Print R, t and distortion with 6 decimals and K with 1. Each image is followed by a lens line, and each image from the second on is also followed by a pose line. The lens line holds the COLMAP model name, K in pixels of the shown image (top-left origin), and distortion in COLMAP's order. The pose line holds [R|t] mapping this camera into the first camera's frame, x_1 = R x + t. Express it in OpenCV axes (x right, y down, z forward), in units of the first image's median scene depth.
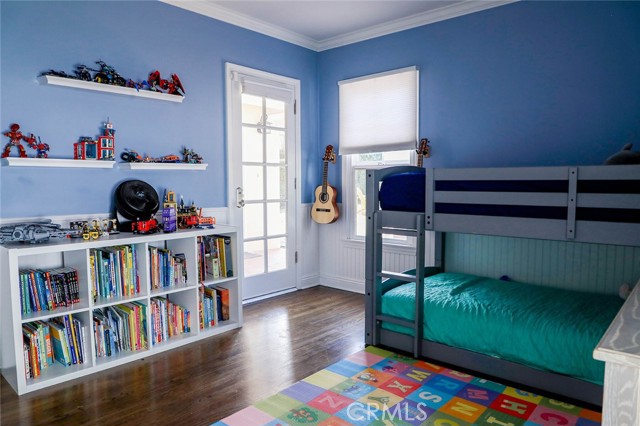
lens RADIAL K [[439.9, 0, 320.0], [0, 439.9, 213.0], [0, 0, 1]] dist [-0.060136, 0.005157]
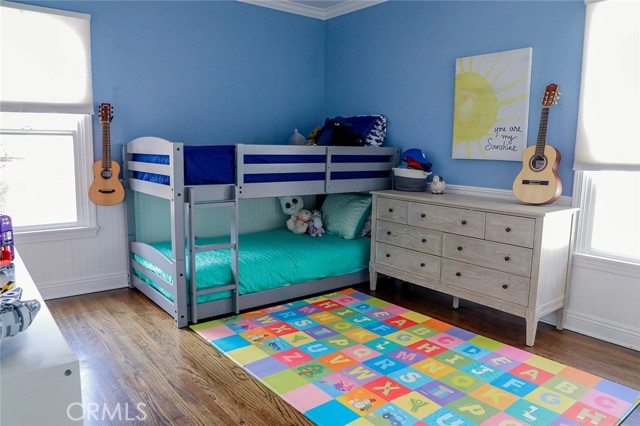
lens RADIAL K [[459.7, 0, 320.0], [0, 459.7, 213.0], [0, 0, 1]] dist [-0.007499, -0.001782]
pose [[0.164279, -0.135257, 0.977097, -1.001762], [0.052083, 0.990362, 0.128337, -0.075188], [-0.985038, 0.029807, 0.169740, 0.675957]]
